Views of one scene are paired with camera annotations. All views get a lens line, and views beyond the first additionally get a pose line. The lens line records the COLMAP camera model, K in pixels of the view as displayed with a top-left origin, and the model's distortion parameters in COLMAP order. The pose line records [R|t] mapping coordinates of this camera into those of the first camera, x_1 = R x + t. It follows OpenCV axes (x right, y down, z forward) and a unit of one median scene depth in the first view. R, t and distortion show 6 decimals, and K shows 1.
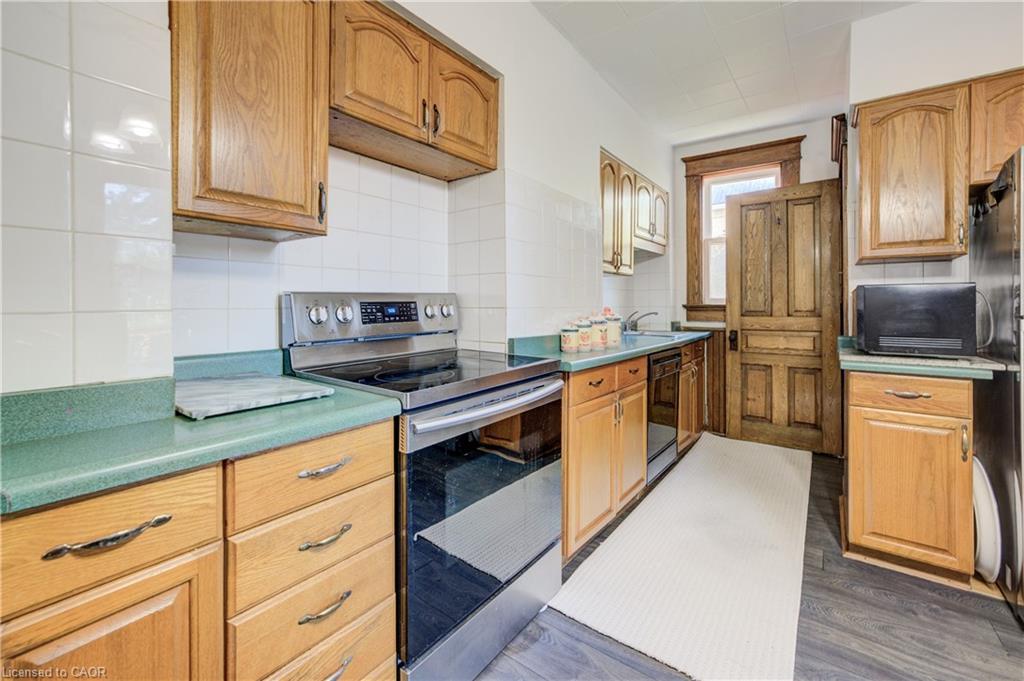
lens RADIAL K [[435.0, 0, 515.1], [0, 435.0, 305.1], [0, 0, 1]] dist [0.002157, 0.000744]
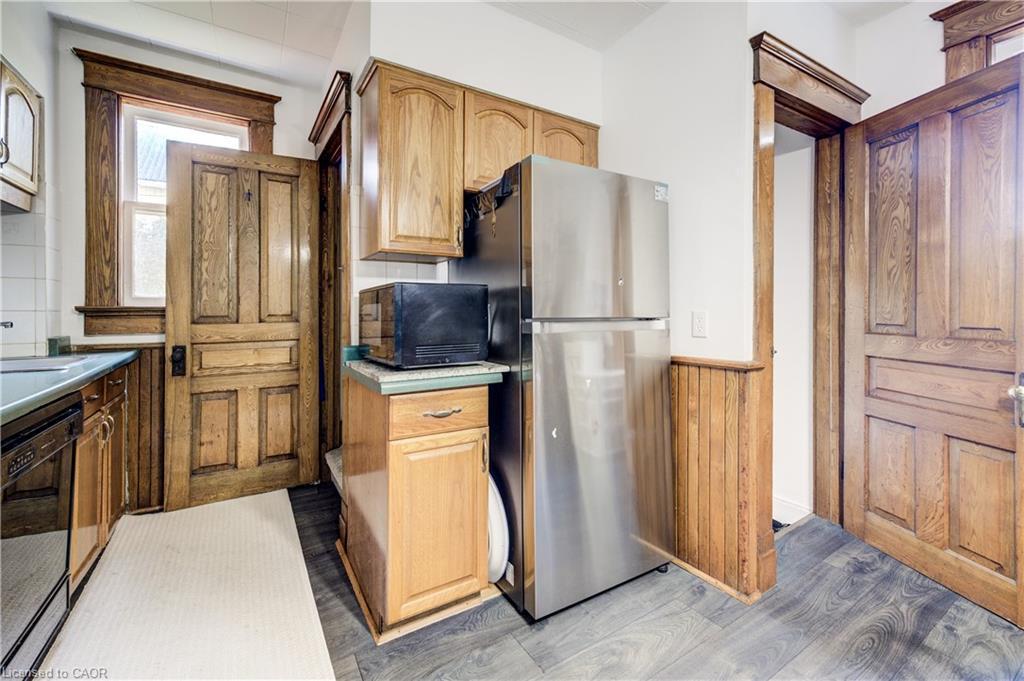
lens RADIAL K [[435.0, 0, 515.1], [0, 435.0, 305.1], [0, 0, 1]] dist [0.002157, 0.000744]
pose [[0.381094, 0.006898, 0.924510, 0.088641], [-0.001220, 0.999975, -0.006958, 0.000046], [-0.924535, 0.001524, 0.381093, 0.292063]]
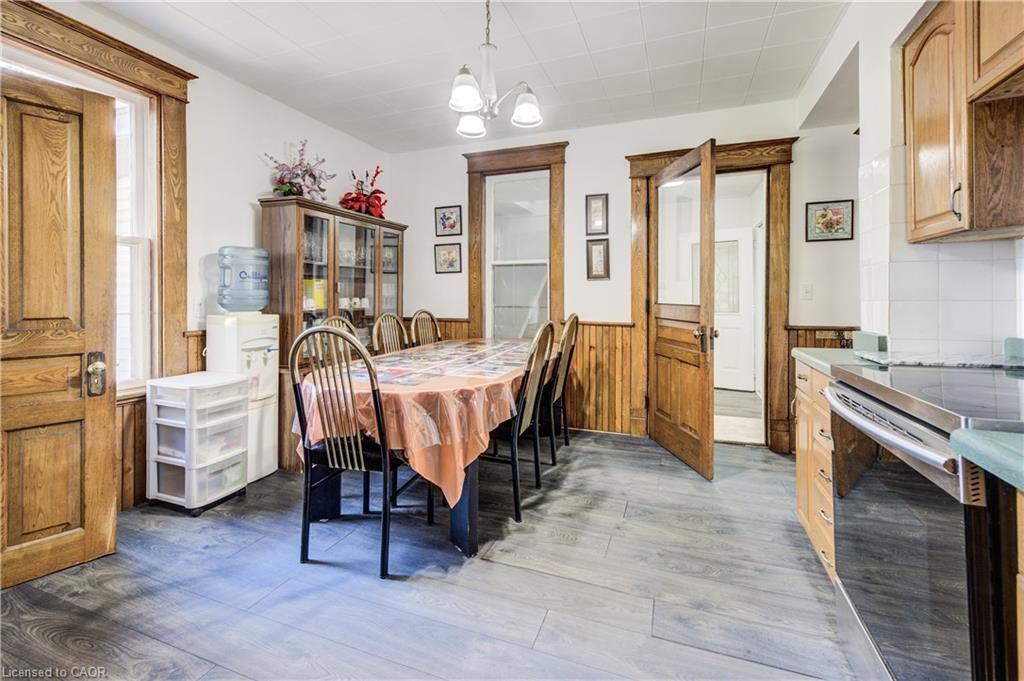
lens RADIAL K [[435.5, 0, 513.5], [0, 435.5, 298.9], [0, 0, 1]] dist [0.000045, 0.000107]
pose [[-0.964181, 0.002885, -0.265231, 0.334665], [0.002965, 0.999996, 0.000102, -0.000118], [0.265230, -0.000688, -0.964185, 0.654517]]
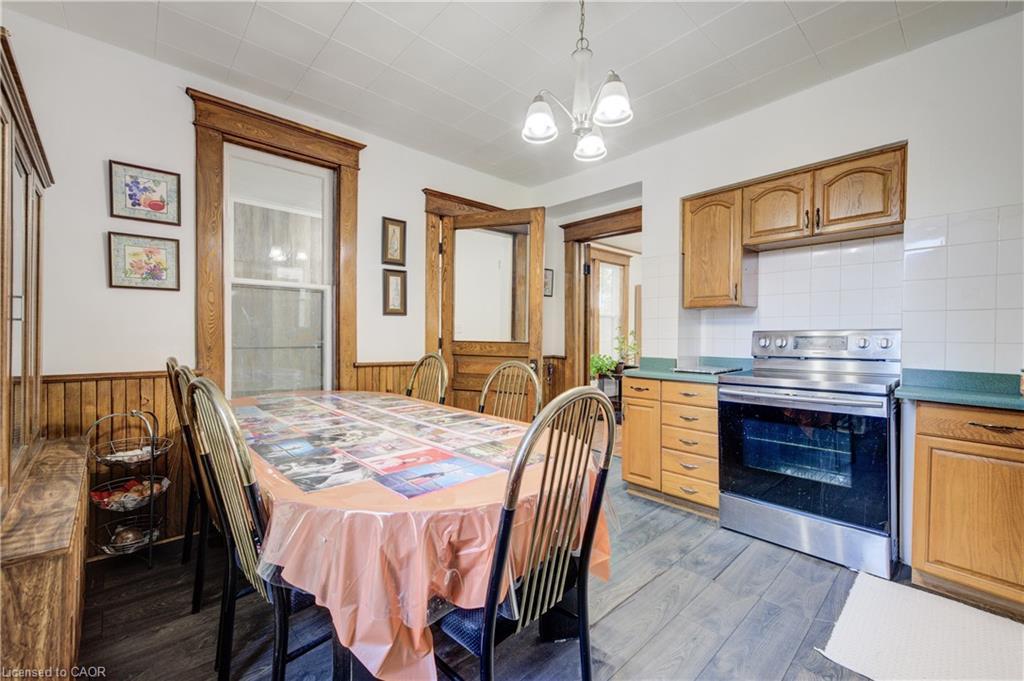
lens RADIAL K [[425.0, 0, 512.2], [0, 425.0, 337.2], [0, 0, 1]] dist [0.002765, 0.000501]
pose [[-0.190499, 0.008668, -0.981649, 0.721904], [-0.002961, 0.999951, 0.009404, -0.007389], [0.981683, 0.004698, -0.190464, 0.108132]]
